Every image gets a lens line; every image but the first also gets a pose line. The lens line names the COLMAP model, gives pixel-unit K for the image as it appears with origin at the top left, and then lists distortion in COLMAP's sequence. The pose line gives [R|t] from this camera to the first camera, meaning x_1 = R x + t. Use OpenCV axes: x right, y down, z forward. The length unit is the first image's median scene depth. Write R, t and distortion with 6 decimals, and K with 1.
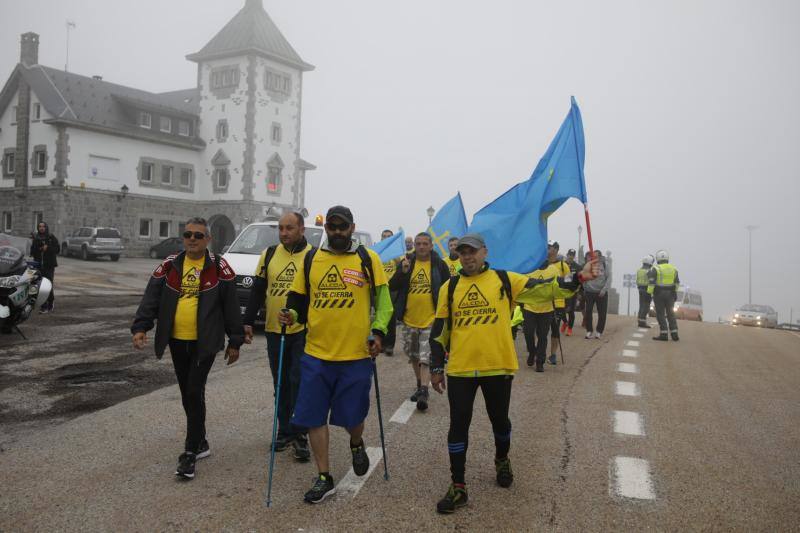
lens RADIAL K [[778.9, 0, 400.0], [0, 778.9, 266.5], [0, 0, 1]] dist [-0.002407, 0.003262]
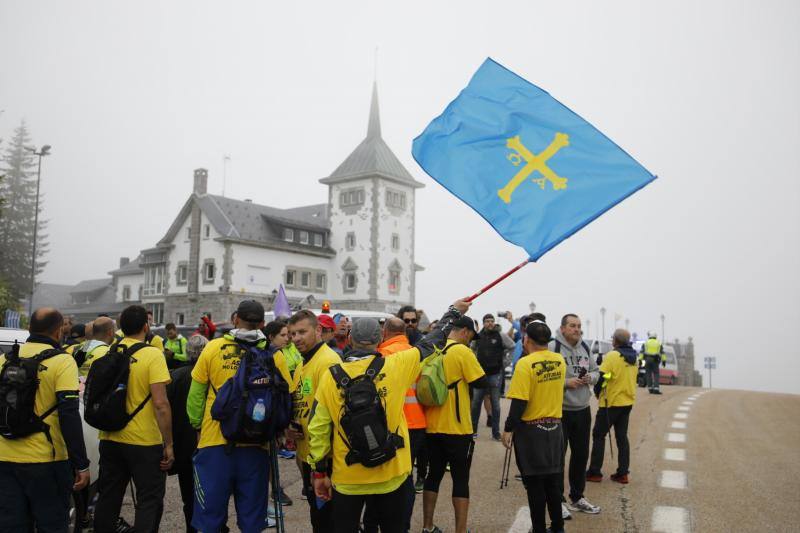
lens RADIAL K [[778.9, 0, 400.0], [0, 778.9, 266.5], [0, 0, 1]] dist [-0.002407, 0.003262]
pose [[0.994974, -0.023439, -0.097347, -0.038907], [0.011957, 0.993072, -0.116899, 0.003684], [0.099412, 0.115147, 0.988361, -0.165121]]
